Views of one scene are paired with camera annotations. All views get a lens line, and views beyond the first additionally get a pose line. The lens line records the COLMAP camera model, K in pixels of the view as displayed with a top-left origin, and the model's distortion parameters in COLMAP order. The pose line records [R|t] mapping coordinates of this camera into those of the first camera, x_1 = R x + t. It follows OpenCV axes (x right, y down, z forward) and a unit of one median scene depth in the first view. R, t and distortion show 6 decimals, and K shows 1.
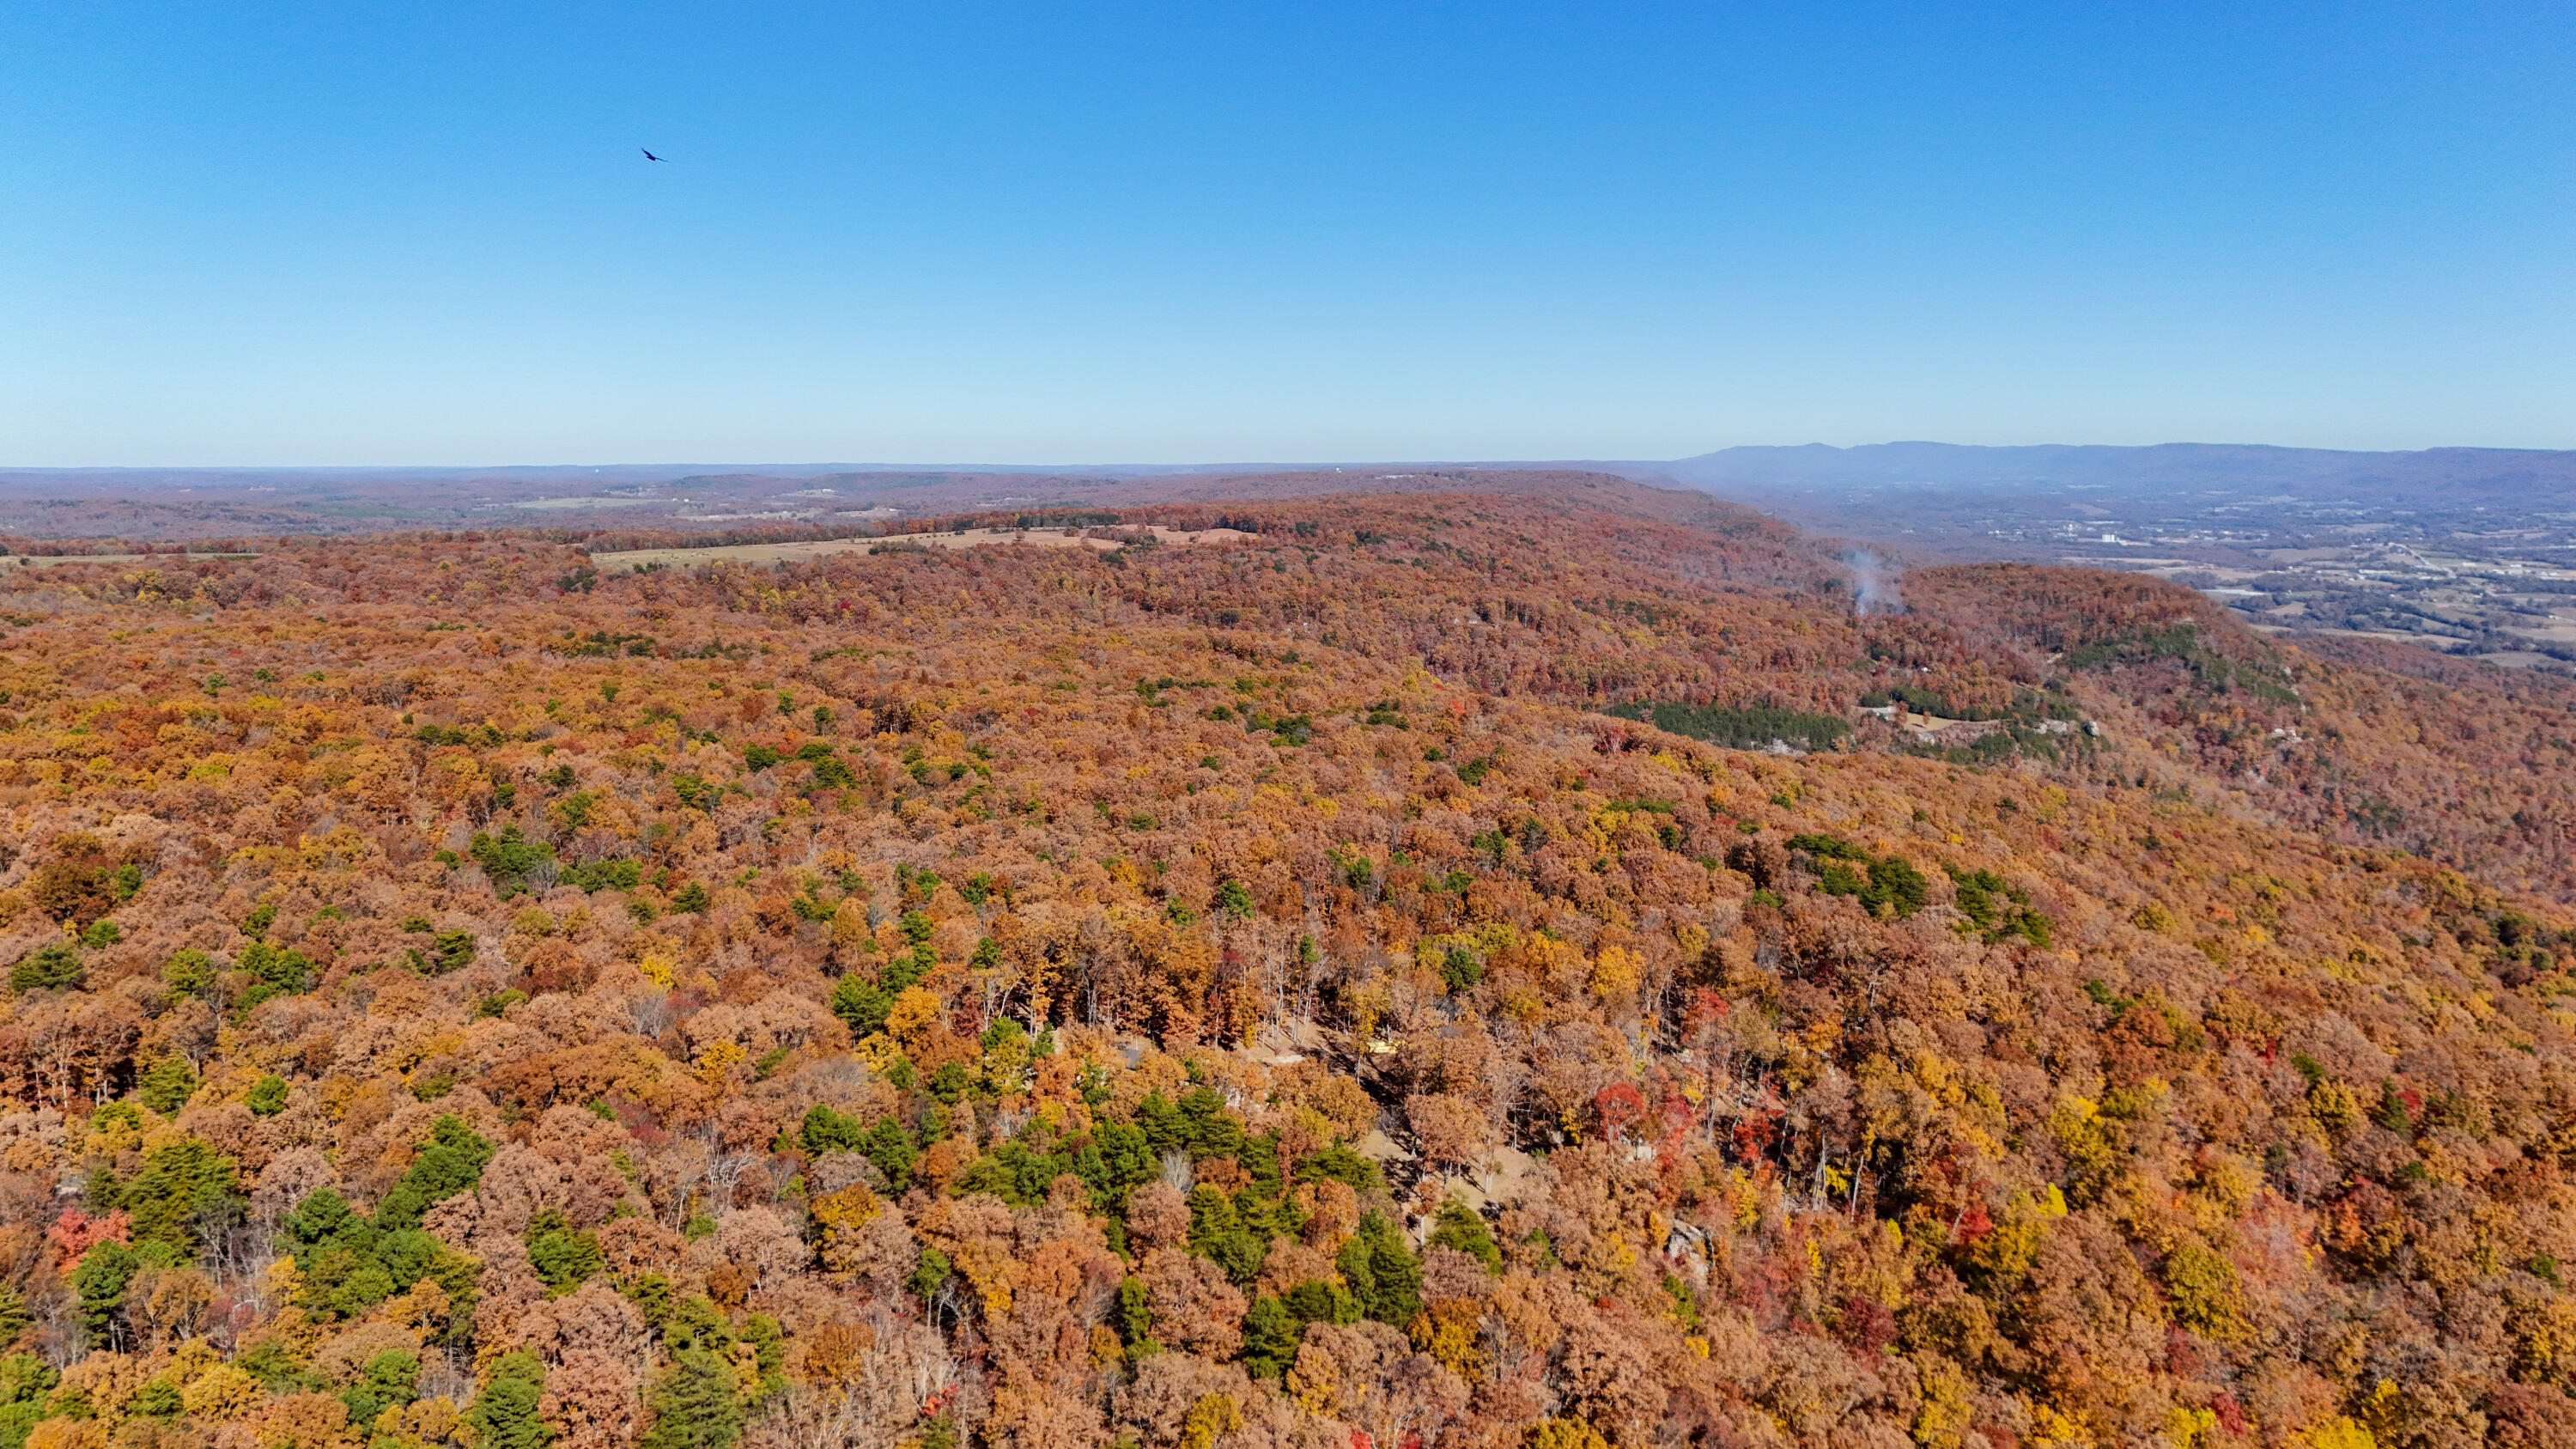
lens RADIAL K [[1855.4, 0, 1288.0], [0, 1855.4, 724.5], [0, 0, 1]] dist [0.147714, -0.301054]
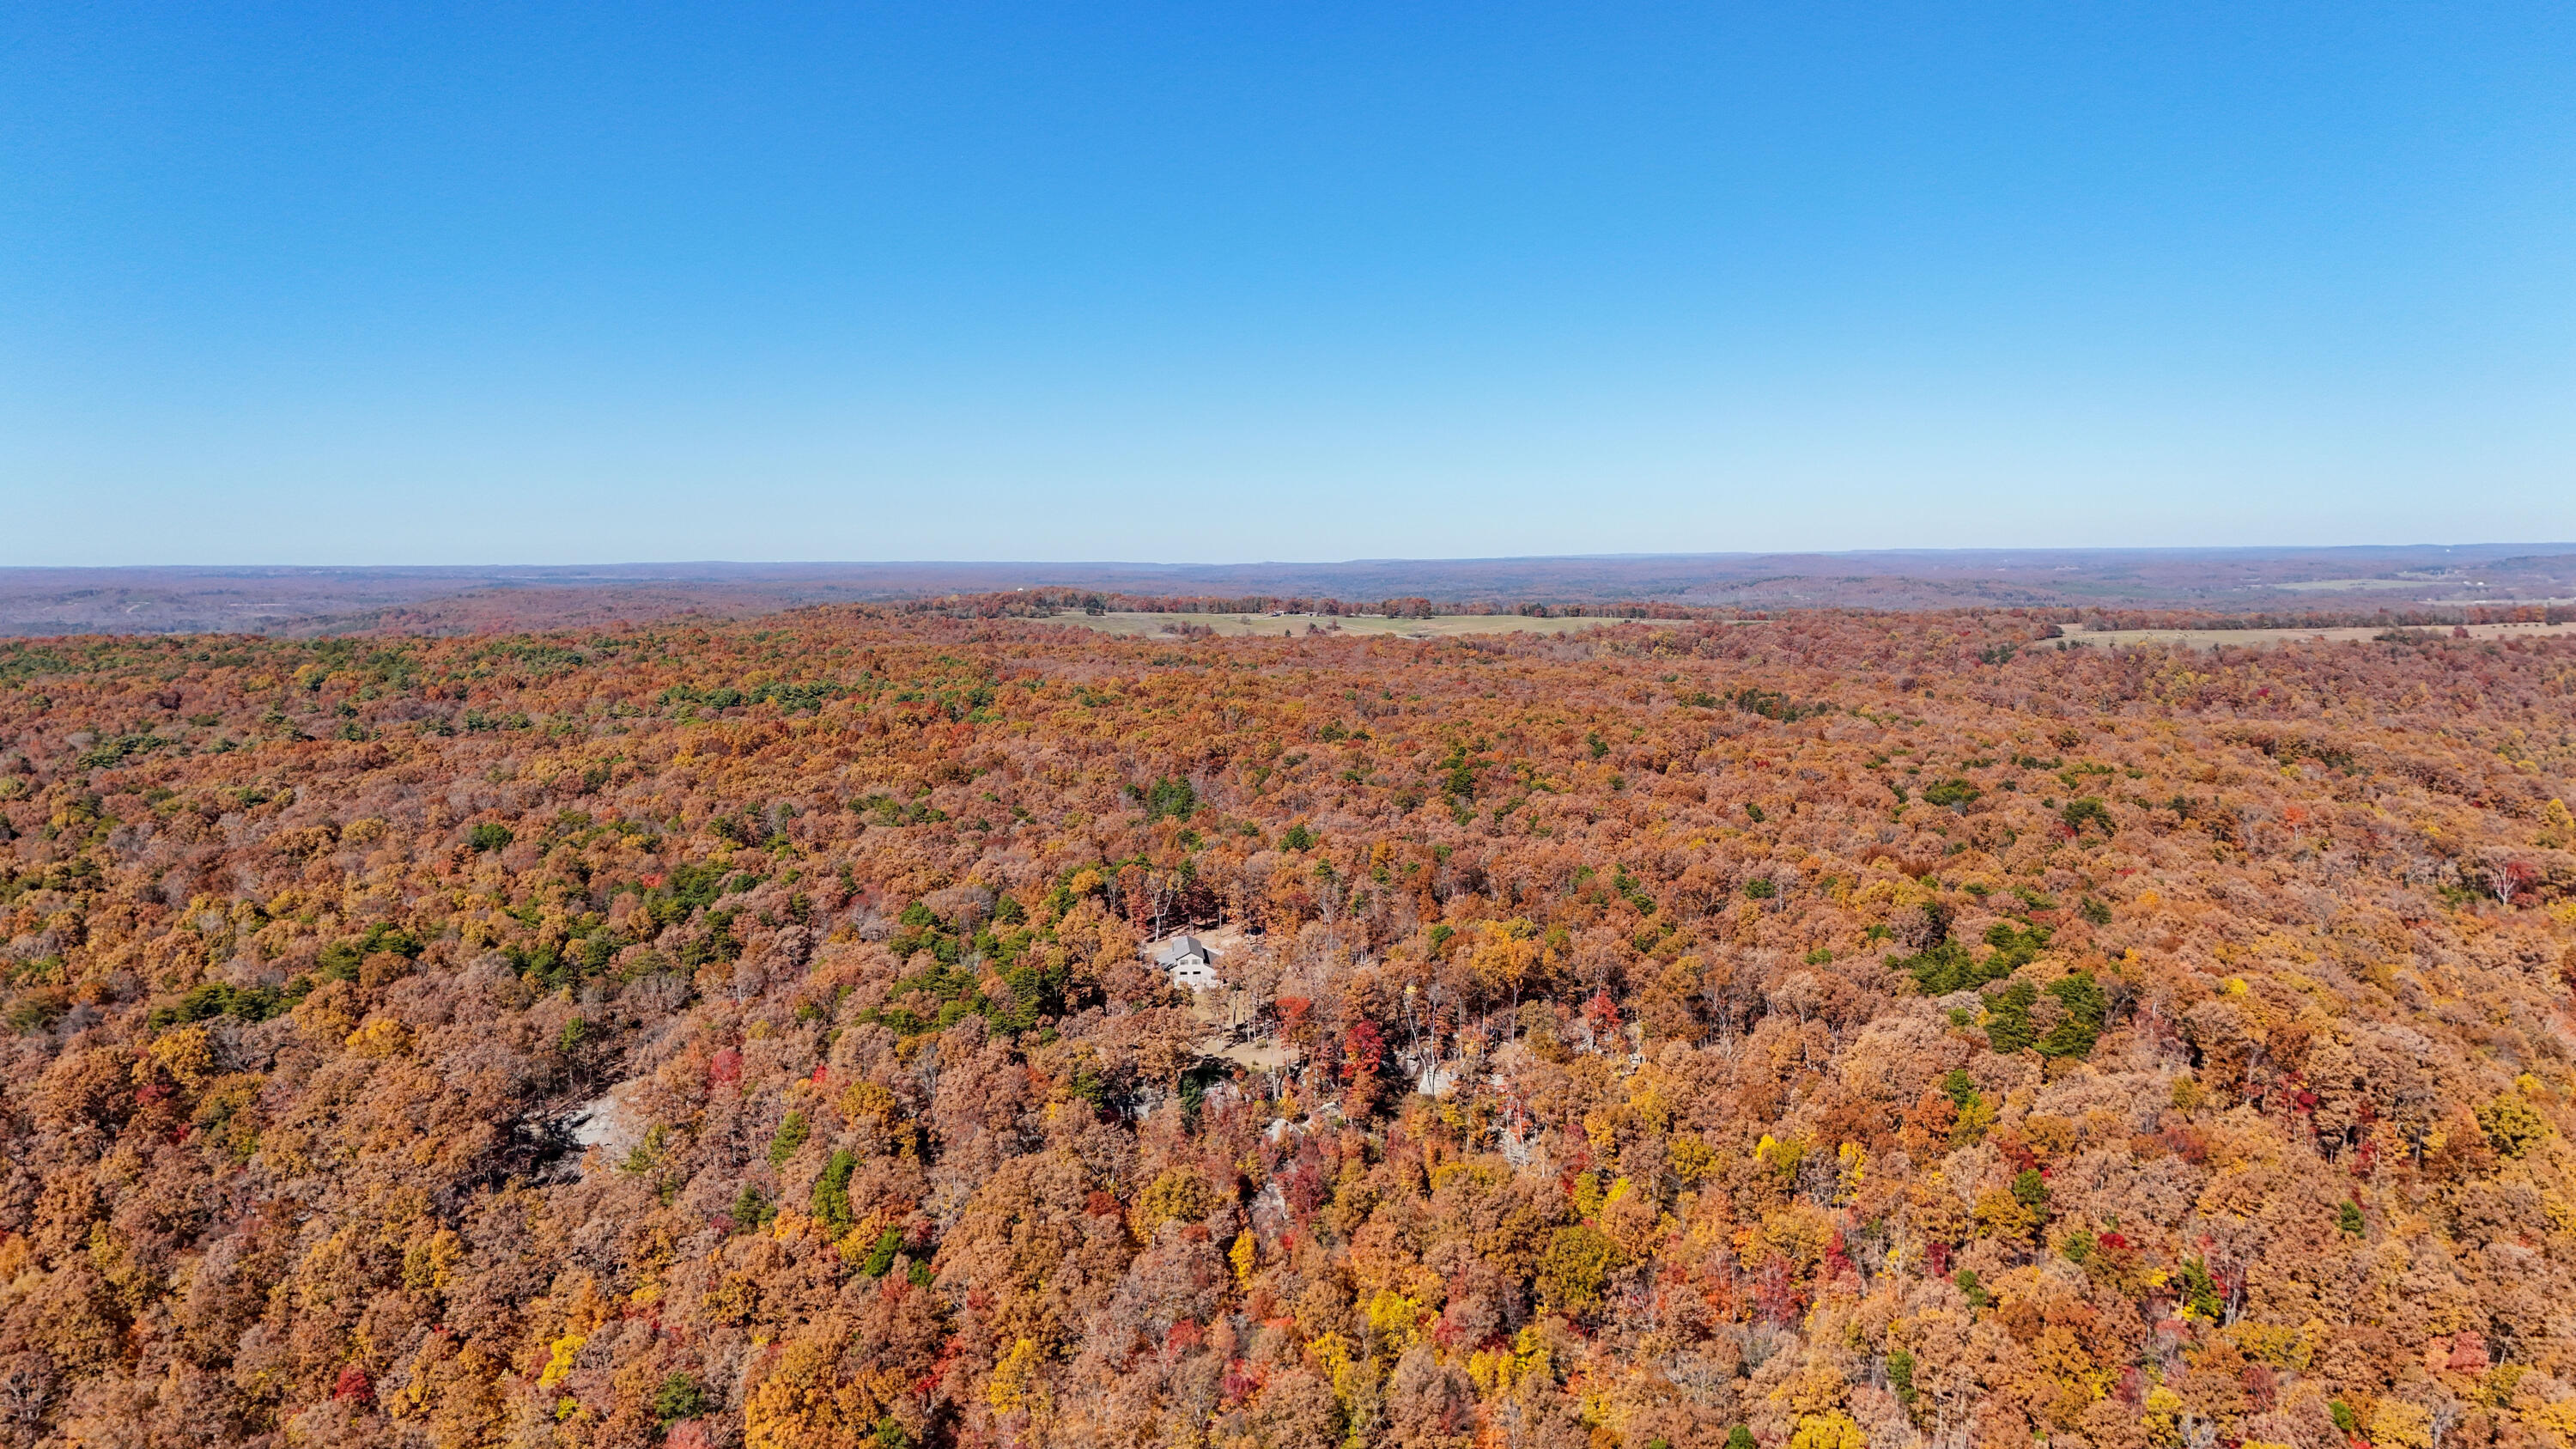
lens RADIAL K [[1860.5, 0, 1288.0], [0, 1860.5, 724.5], [0, 0, 1]] dist [0.069865, -0.069983]
pose [[0.622688, 0.073412, -0.779019, 0.189013], [-0.106115, 0.994314, 0.008881, -0.003066], [0.775241, 0.077136, 0.626938, 0.016680]]
